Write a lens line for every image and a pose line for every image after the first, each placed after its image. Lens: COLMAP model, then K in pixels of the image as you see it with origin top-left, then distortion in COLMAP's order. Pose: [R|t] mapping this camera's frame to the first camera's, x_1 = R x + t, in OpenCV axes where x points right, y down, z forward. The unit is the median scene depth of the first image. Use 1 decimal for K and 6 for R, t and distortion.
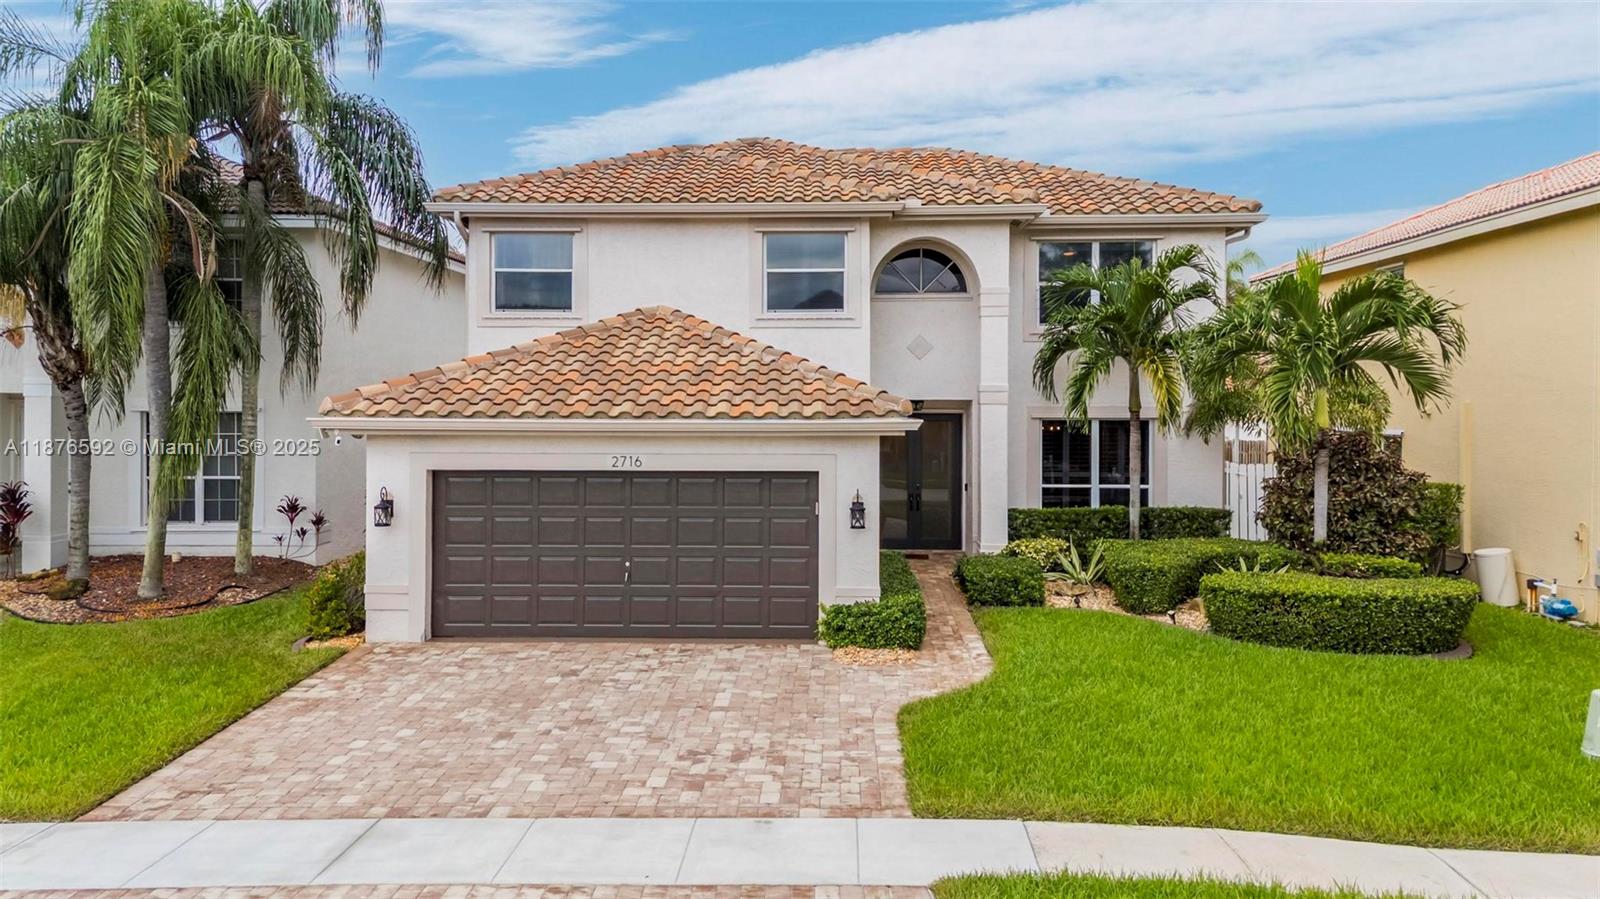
lens RADIAL K [[1181.2, 0, 793.4], [0, 1181.2, 398.6], [0, 0, 1]] dist [0.065377, 0.003047]
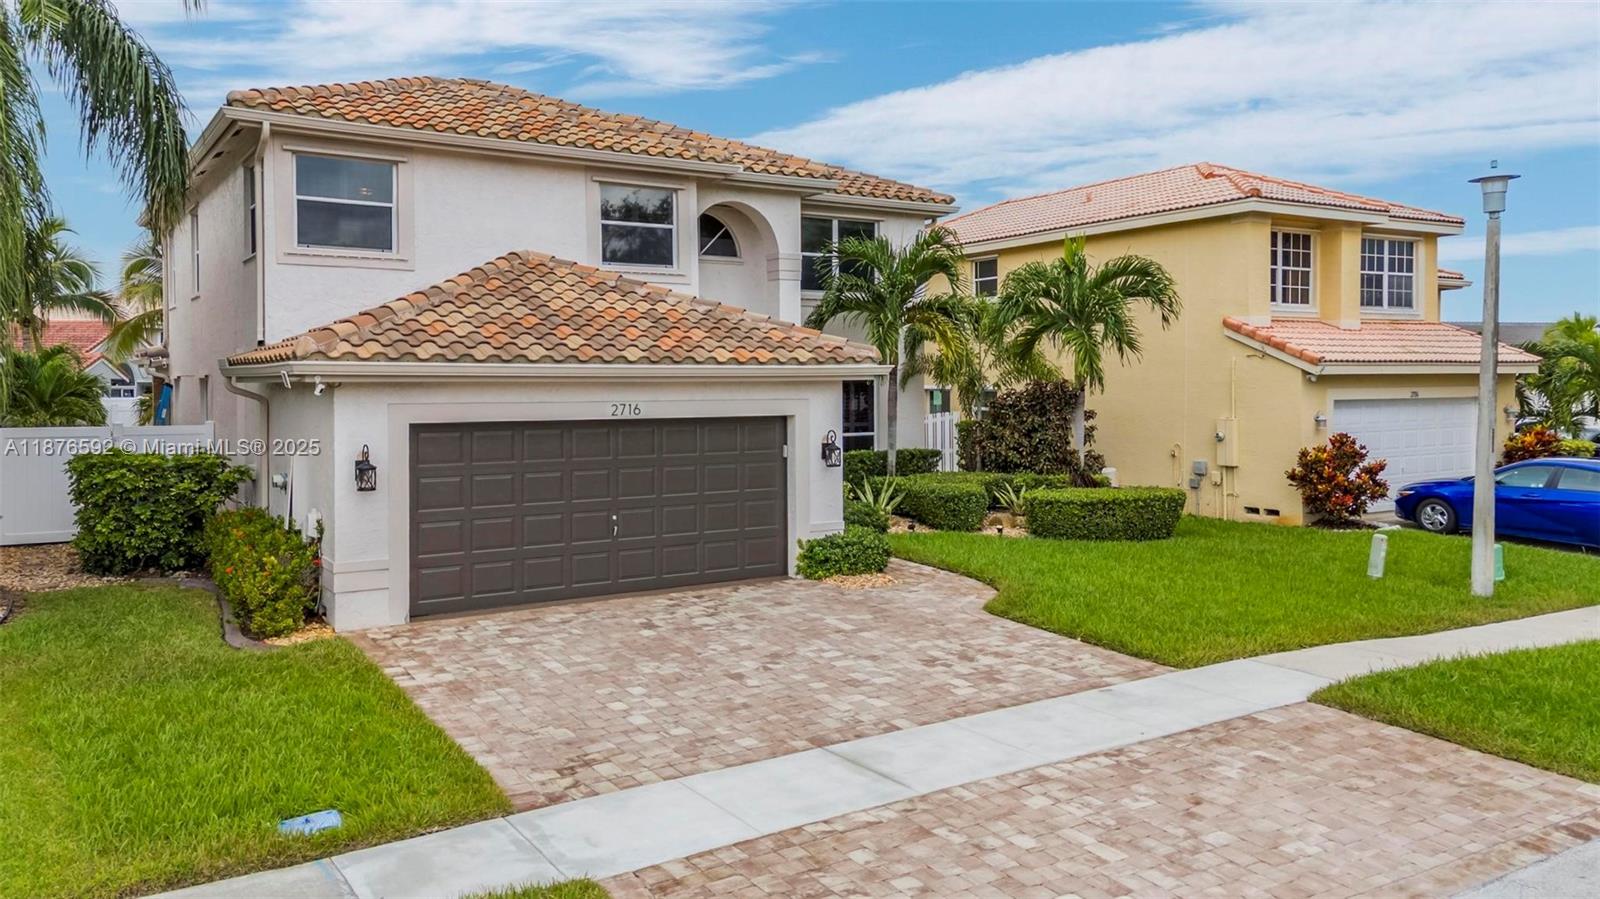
lens RADIAL K [[1181.2, 0, 793.4], [0, 1181.2, 398.6], [0, 0, 1]] dist [0.065377, 0.003047]
pose [[0.821691, -0.013775, 0.569766, -0.568081], [0.008493, 0.999893, 0.011925, 0.033867], [-0.569869, -0.004959, 0.821720, 0.136380]]
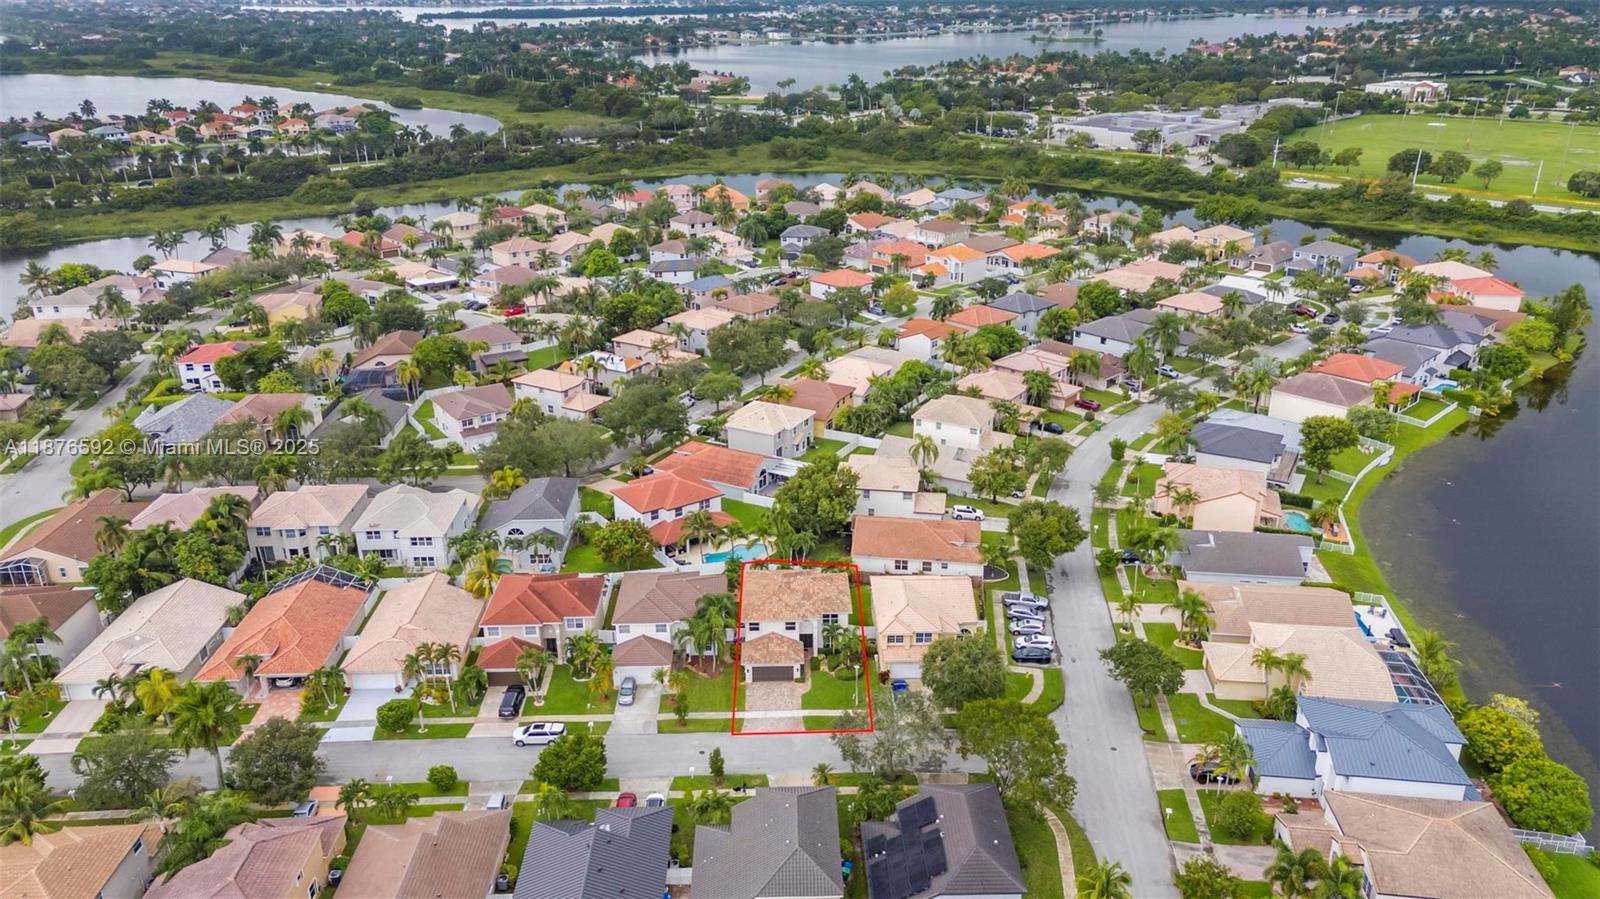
lens RADIAL K [[1167.5, 0, 812.3], [0, 1167.5, 445.8], [0, 0, 1]] dist [0.075119, 0.001103]
pose [[0.997584, -0.032678, 0.061309, -0.342160], [0.006924, 0.924846, 0.380279, -5.063556], [-0.069128, -0.378935, 0.922838, -6.901446]]
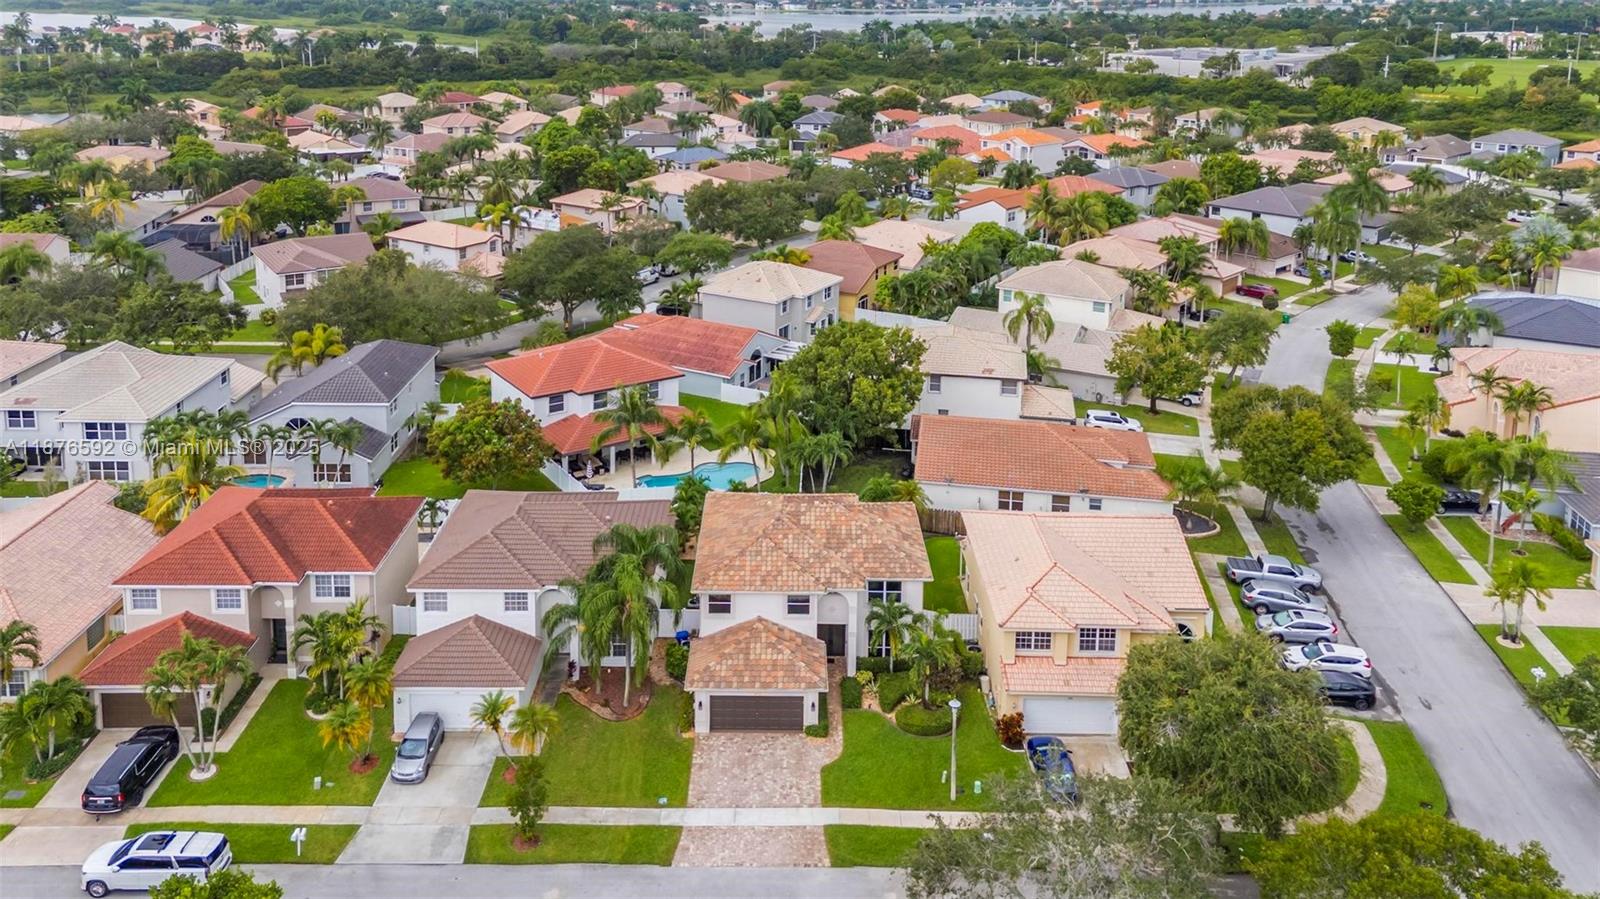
lens RADIAL K [[1221.4, 0, 802.3], [0, 1221.4, 249.5], [0, 0, 1]] dist [0.040394, 0.000726]
pose [[0.998777, 0.001035, 0.049426, -0.197821], [-0.012133, 0.974335, 0.224776, -2.421034], [-0.047924, -0.225101, 0.973156, -2.832448]]
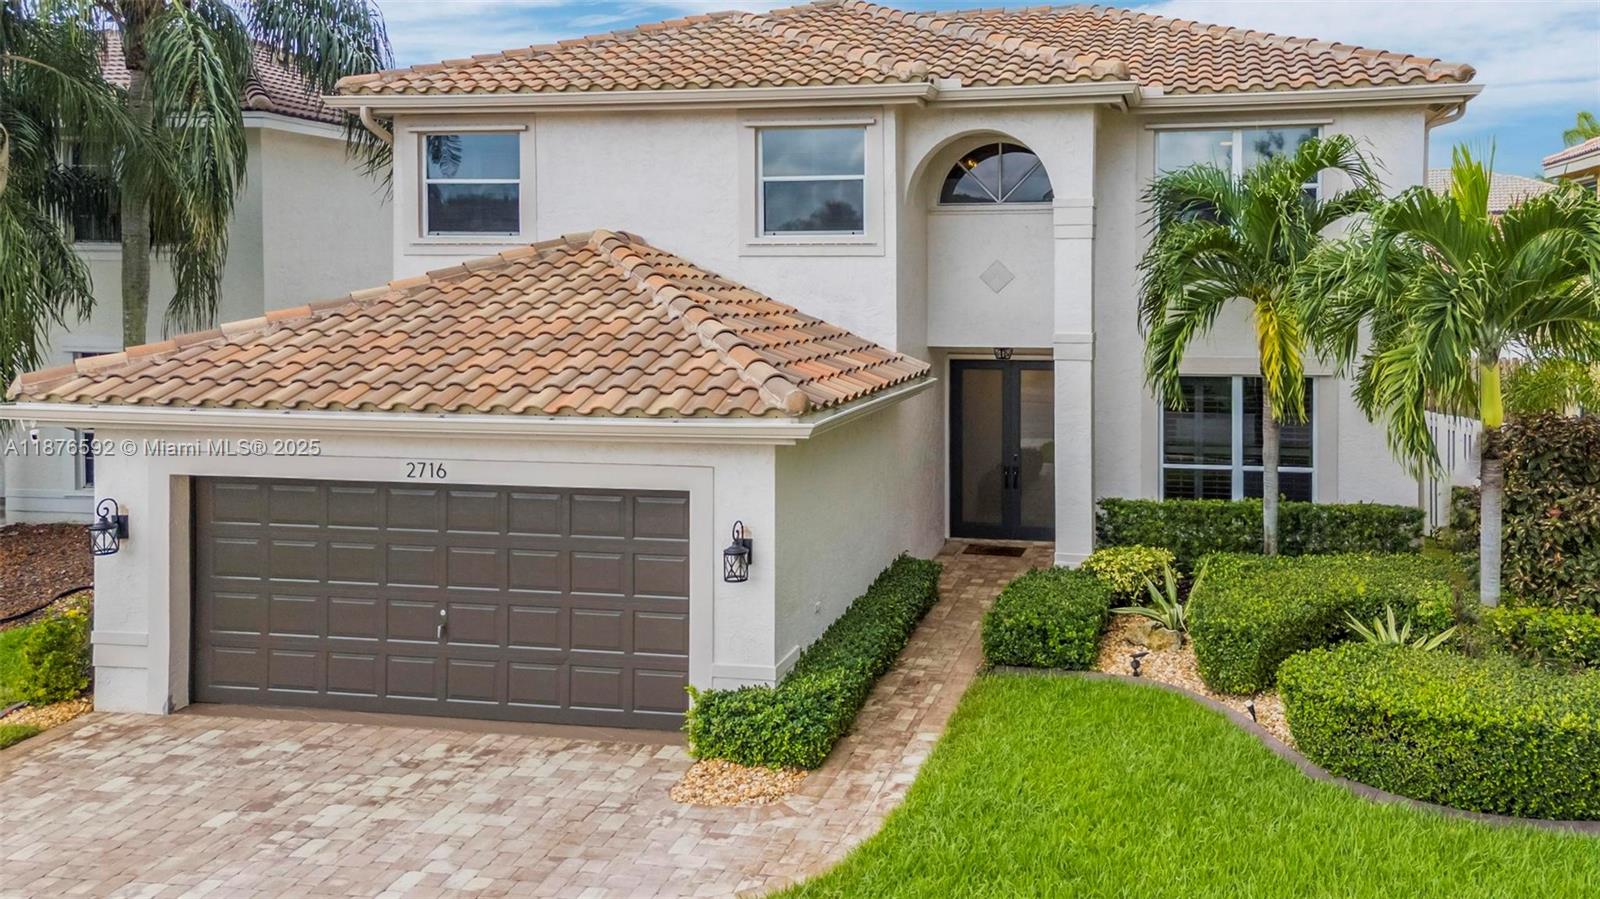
lens RADIAL K [[1213.8, 0, 981.6], [0, 1213.8, 300.3], [0, 0, 1]] dist [0.070971, -0.000651]
pose [[0.988680, 0.000995, -0.150036, 0.287617], [0.002456, 0.999737, 0.022811, -0.062054], [0.150019, -0.022921, 0.988417, 0.330610]]
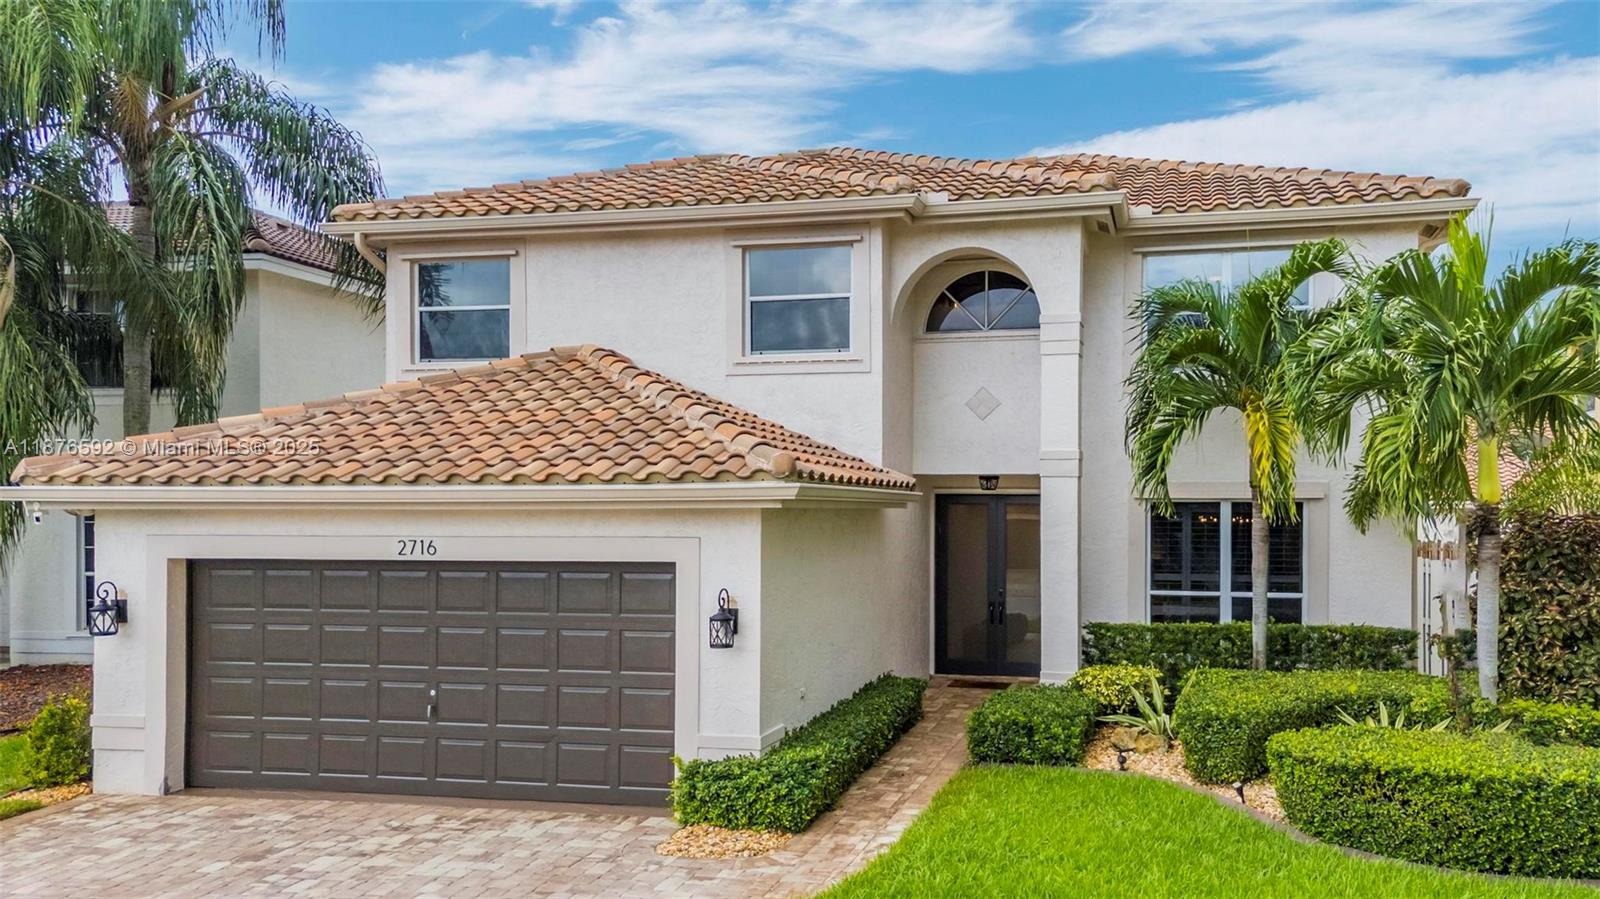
lens RADIAL K [[1211.5, 0, 932.6], [0, 1211.5, 513.9], [0, 0, 1]] dist [0.078862, -0.001769]
pose [[0.984074, 0.000893, -0.177759, 0.286657], [0.000121, 0.999984, 0.005695, 0.029056], [0.177761, -0.005626, 0.984058, 0.333378]]
